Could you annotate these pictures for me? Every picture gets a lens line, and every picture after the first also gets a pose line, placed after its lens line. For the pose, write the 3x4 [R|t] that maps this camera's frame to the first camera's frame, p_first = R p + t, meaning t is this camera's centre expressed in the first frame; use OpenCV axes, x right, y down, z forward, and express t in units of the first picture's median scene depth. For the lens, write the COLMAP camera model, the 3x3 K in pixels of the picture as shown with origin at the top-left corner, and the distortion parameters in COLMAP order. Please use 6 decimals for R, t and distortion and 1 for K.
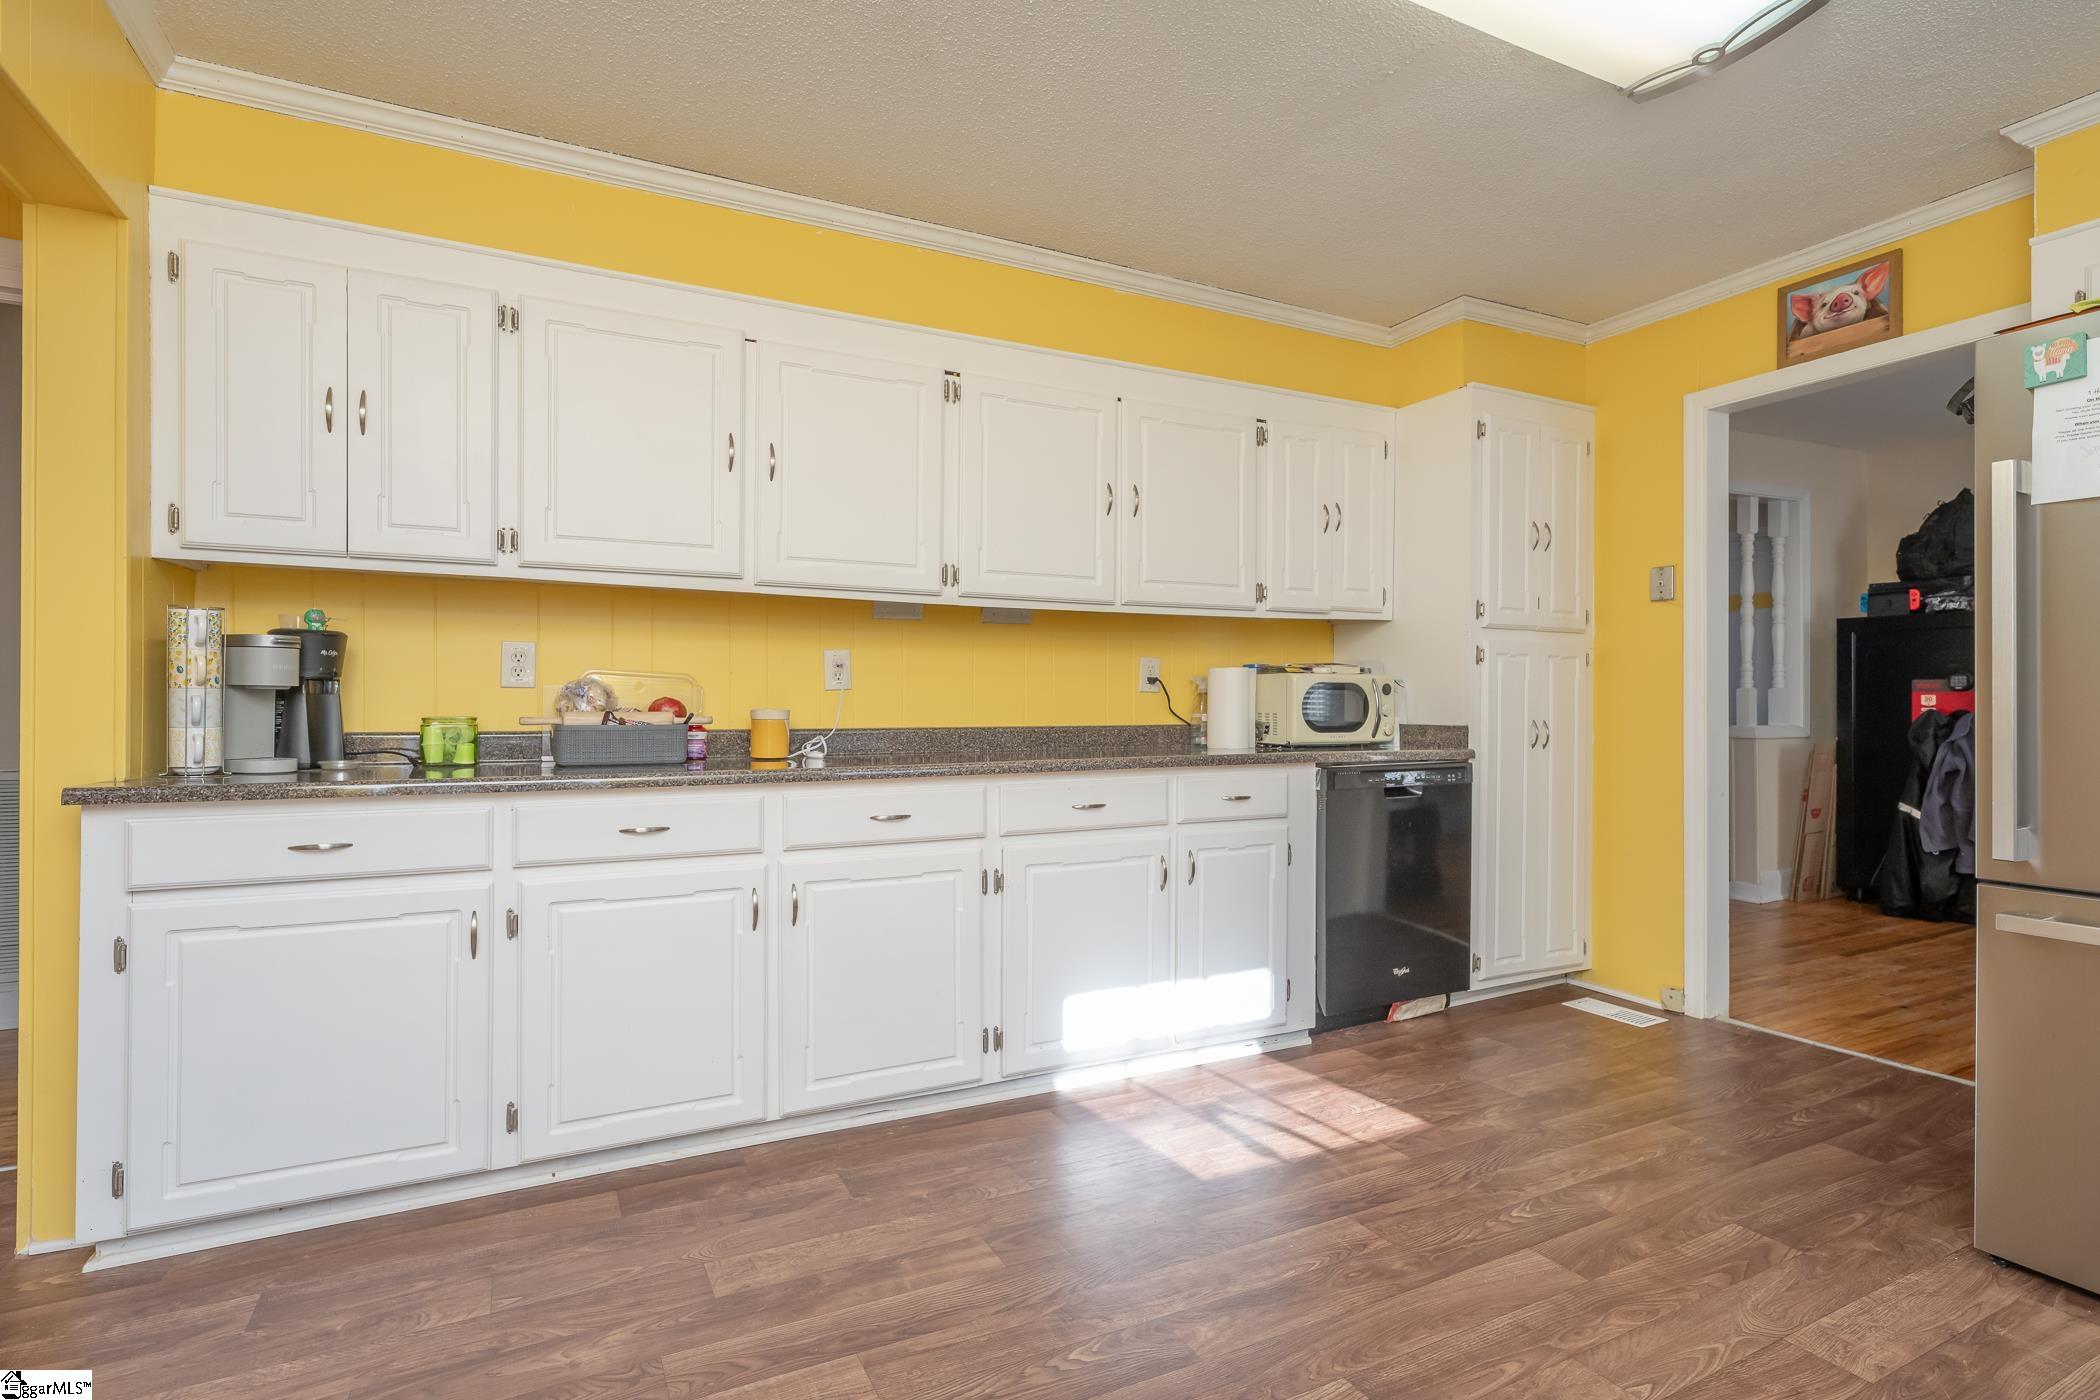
lens RADIAL K [[1017.9, 0, 1088.9], [0, 1017.9, 677.2], [0, 0, 1]] dist [0.028270, -0.019007]
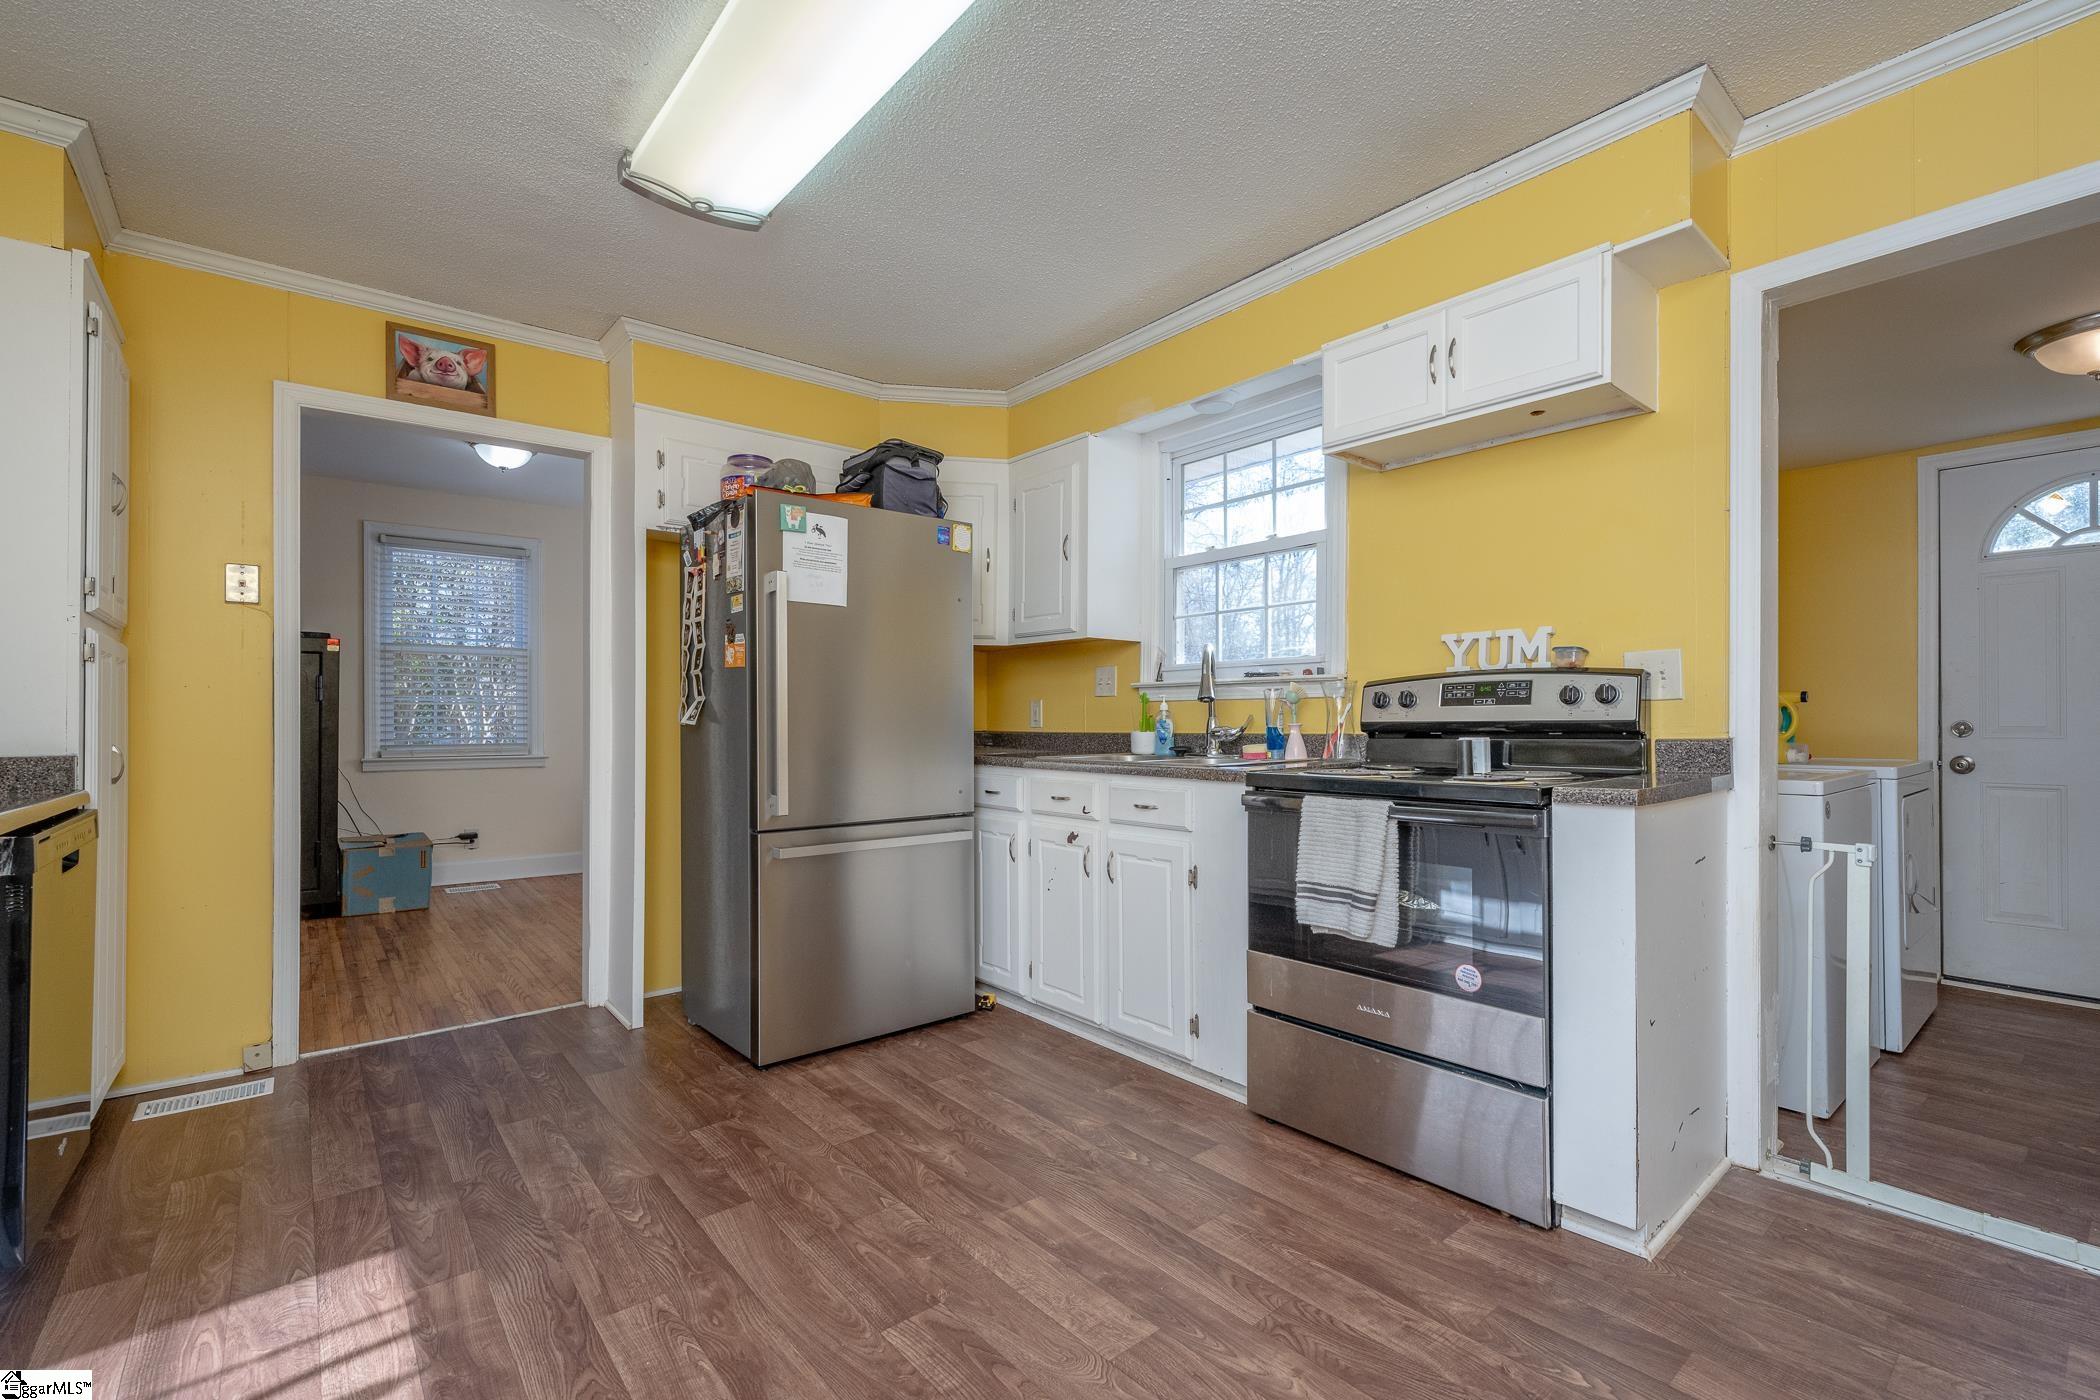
lens RADIAL K [[916.3, 0, 1093.5], [0, 916.3, 722.5], [0, 0, 1]] dist [-0.011770, 0.000350]
pose [[-0.227505, -0.001422, 0.973776, -0.361894], [-0.020755, 0.999779, -0.003389, 0.012879], [-0.973556, -0.020982, -0.227484, 0.486575]]
